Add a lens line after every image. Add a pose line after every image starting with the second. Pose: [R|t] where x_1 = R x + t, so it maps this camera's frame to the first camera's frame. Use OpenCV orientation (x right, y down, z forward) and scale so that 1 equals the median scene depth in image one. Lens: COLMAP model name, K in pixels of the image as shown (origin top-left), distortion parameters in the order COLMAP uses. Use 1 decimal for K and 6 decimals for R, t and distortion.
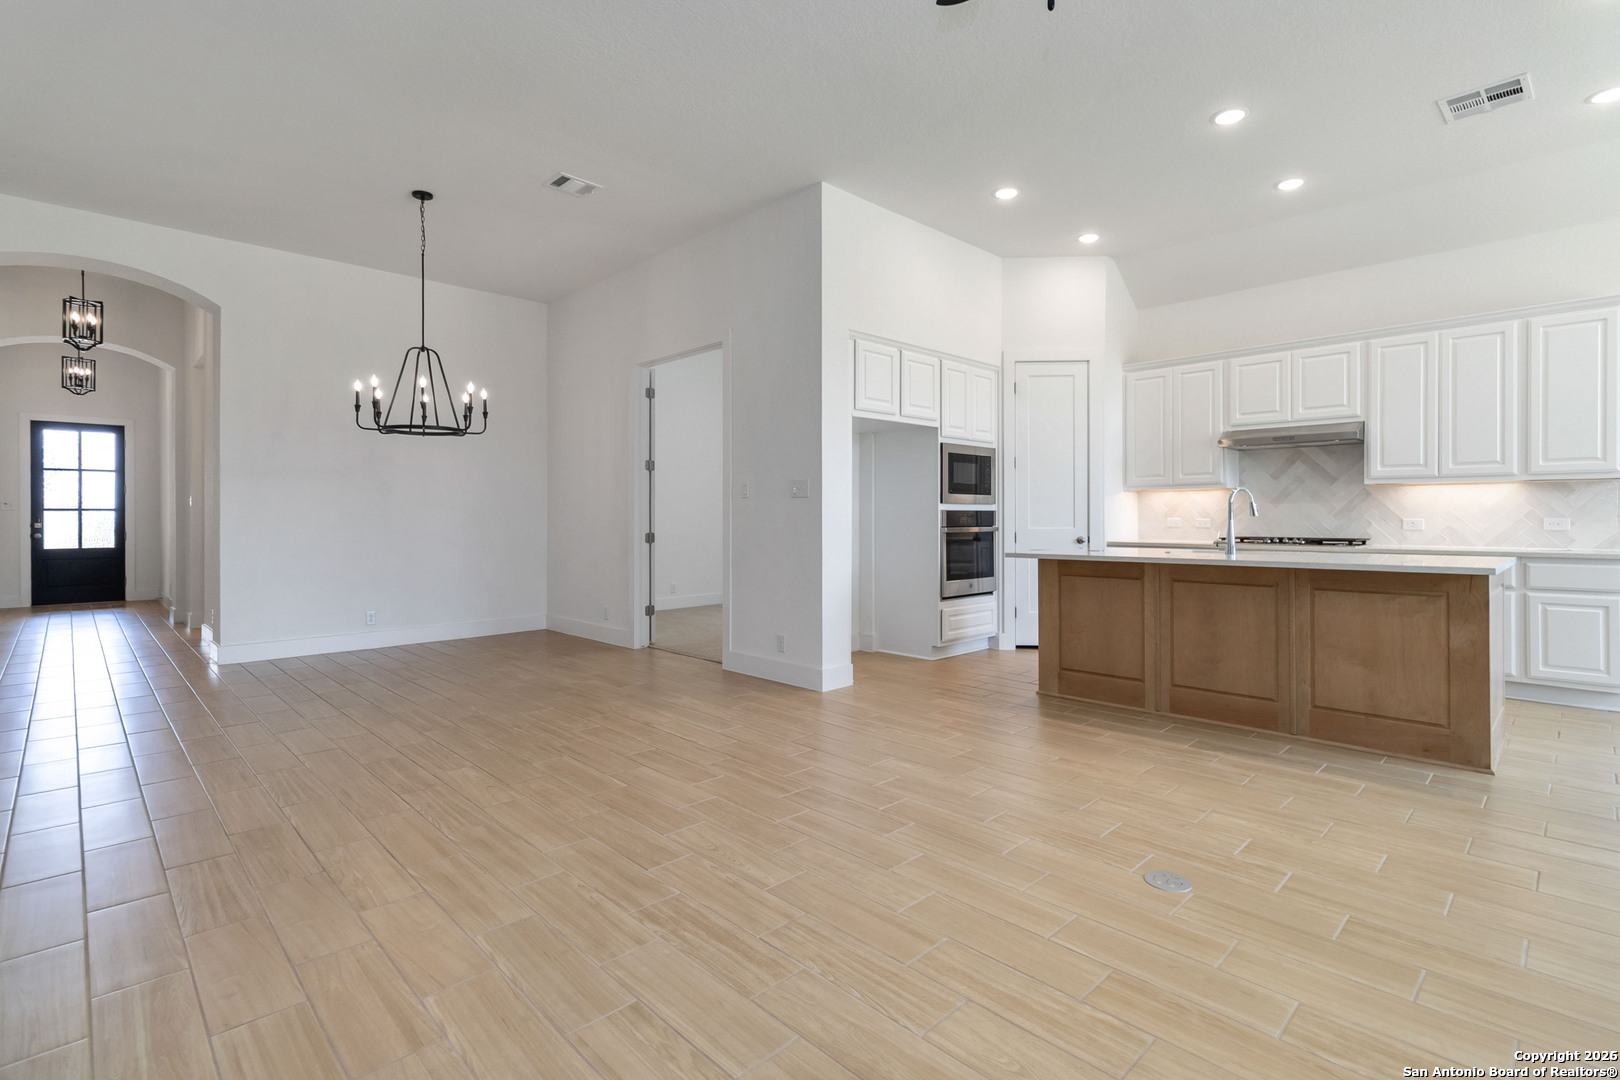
lens RADIAL K [[769.9, 0, 816.3], [0, 769.9, 522.8], [0, 0, 1]] dist [-0.000456, 0.000459]
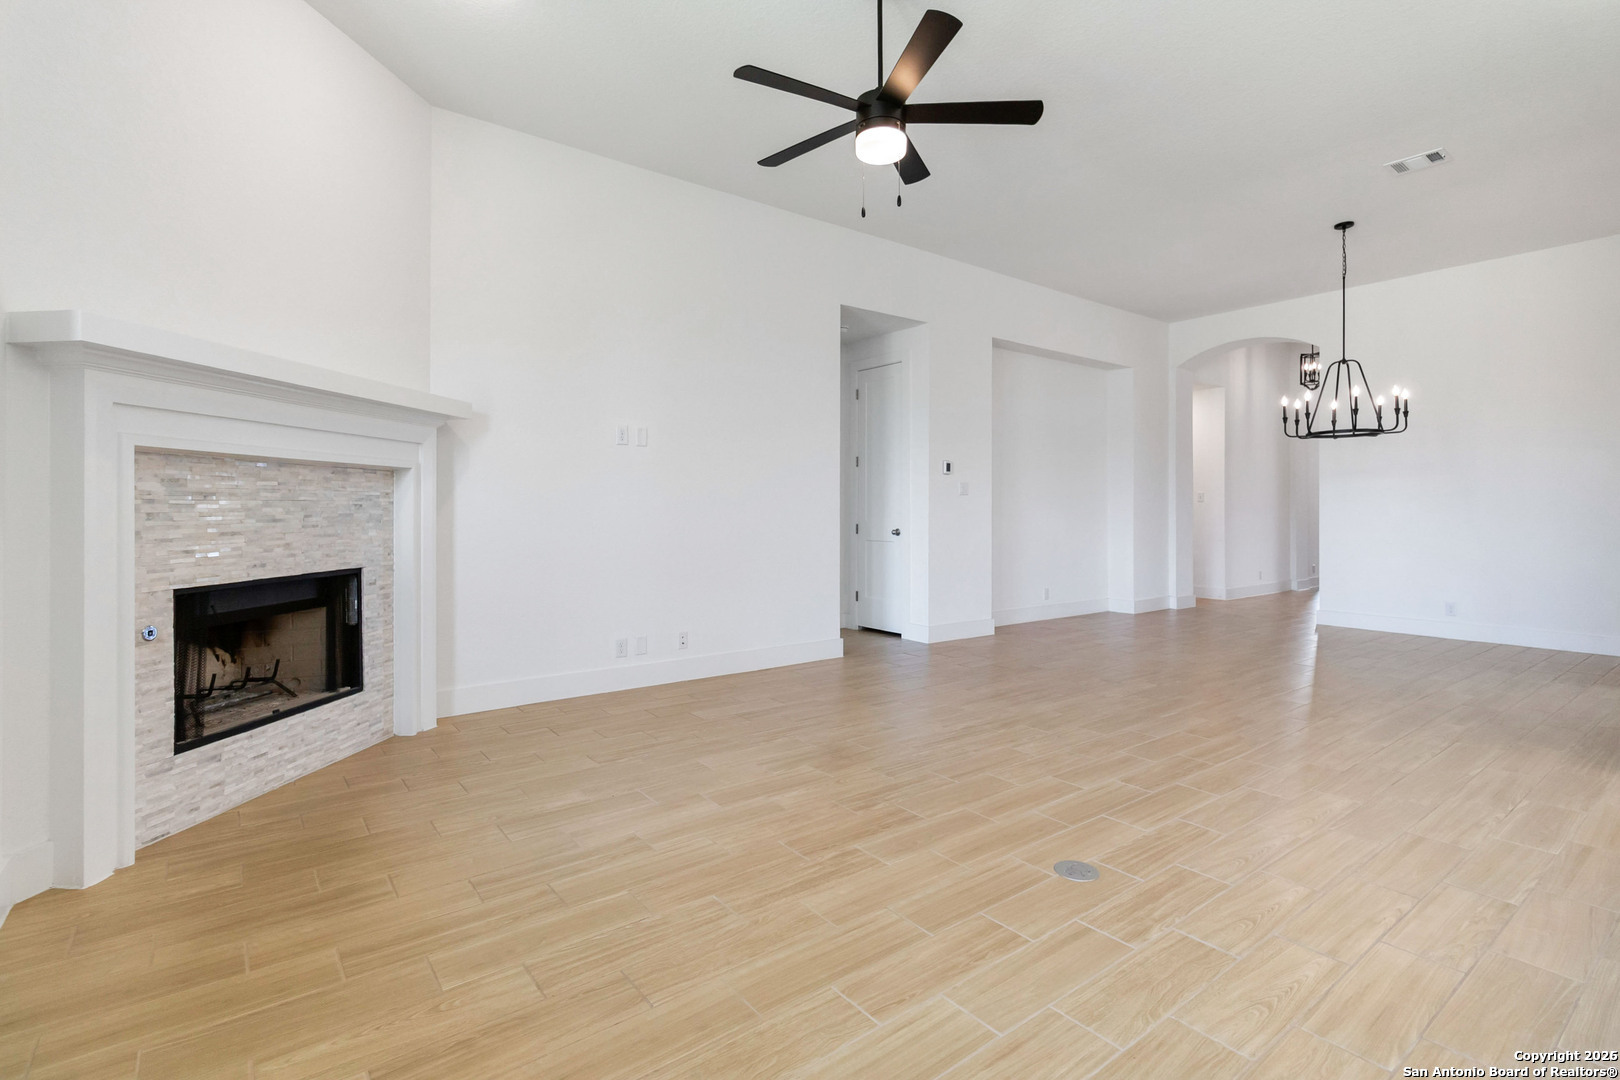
lens RADIAL K [[769.9, 0, 816.3], [0, 769.9, 522.8], [0, 0, 1]] dist [-0.000456, 0.000459]
pose [[-0.121274, 0.021733, -0.992381, 1.257802], [-0.008148, 0.999705, 0.022889, -0.013148], [0.992586, 0.010862, -0.121061, 0.649707]]
